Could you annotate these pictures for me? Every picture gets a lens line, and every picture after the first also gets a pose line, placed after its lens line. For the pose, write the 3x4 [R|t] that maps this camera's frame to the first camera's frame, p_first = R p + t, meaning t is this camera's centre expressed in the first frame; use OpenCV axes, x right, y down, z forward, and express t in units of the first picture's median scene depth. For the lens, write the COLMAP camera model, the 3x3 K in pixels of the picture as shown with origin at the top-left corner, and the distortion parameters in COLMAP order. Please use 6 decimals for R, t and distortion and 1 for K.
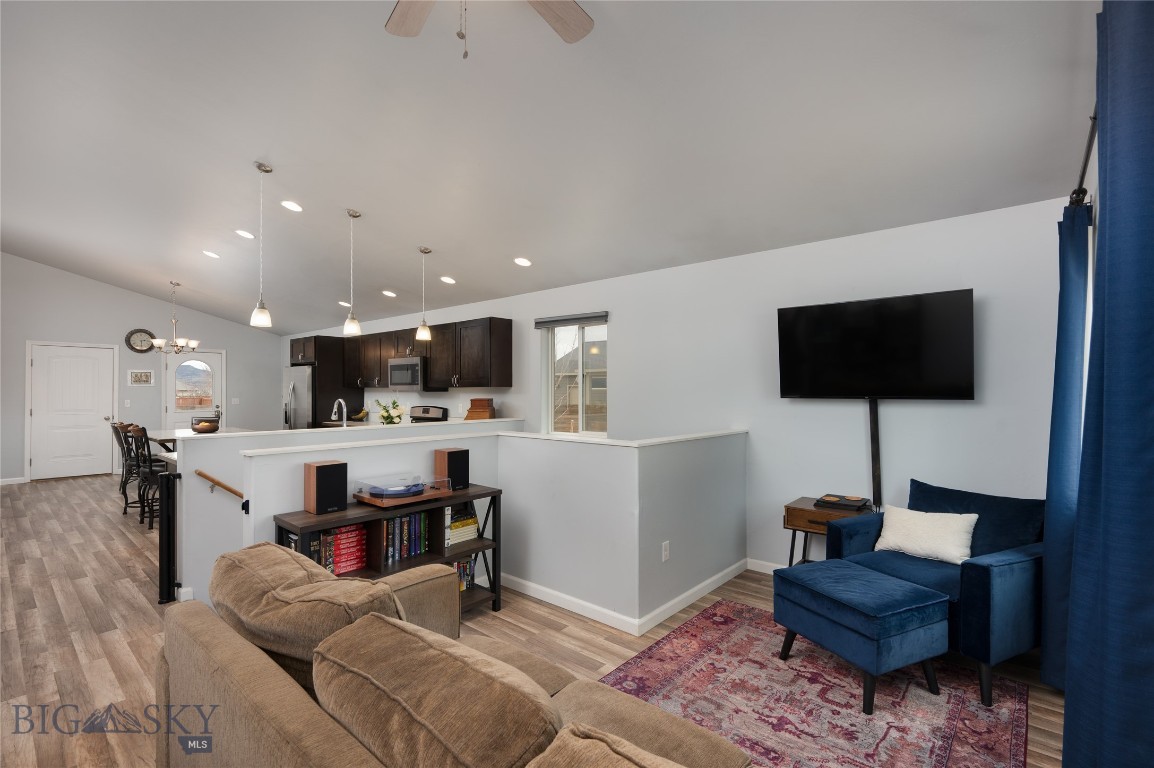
lens RADIAL K [[520.5, 0, 577.7], [0, 520.5, 386.2], [0, 0, 1]] dist [-0.002835, 0.000098]
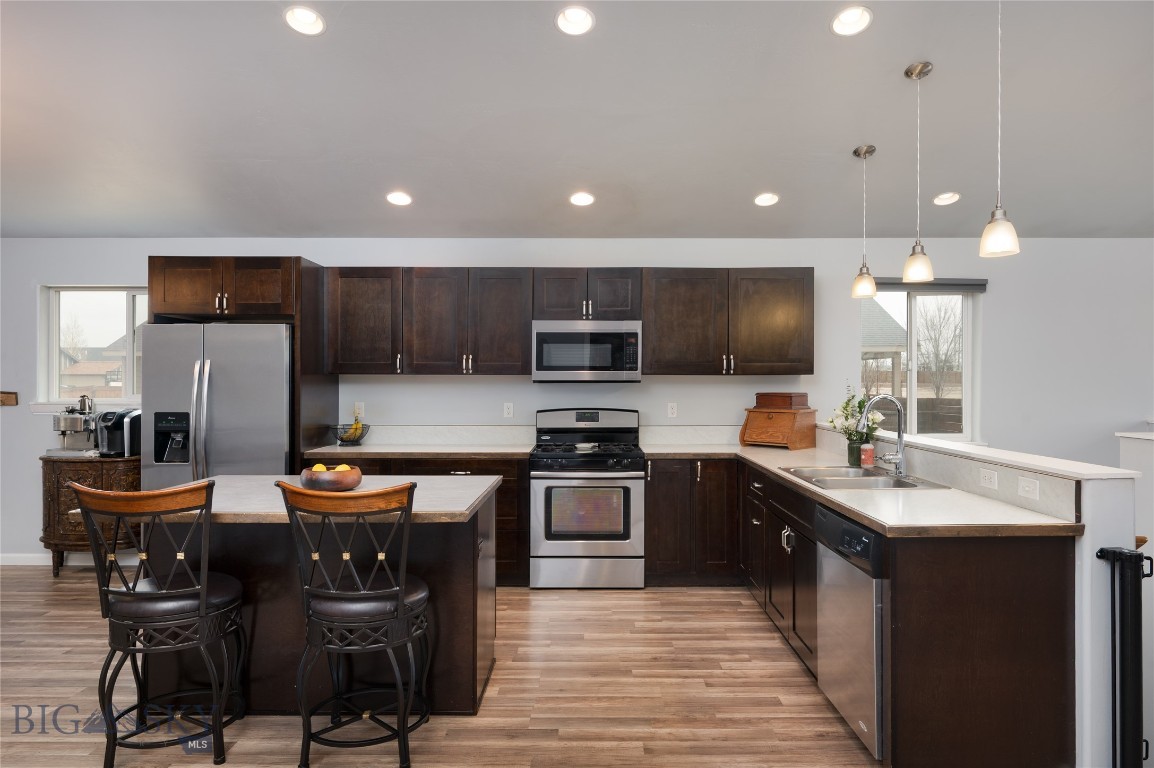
lens RADIAL K [[722.3, 0, 597.8], [0, 722.3, 382.9], [0, 0, 1]] dist [-0.000027, 0.000426]
pose [[0.746047, 0.000304, 0.665893, -0.805190], [-0.002023, 0.999996, 0.001811, 0.009658], [-0.665890, -0.002698, 0.746045, 0.411158]]
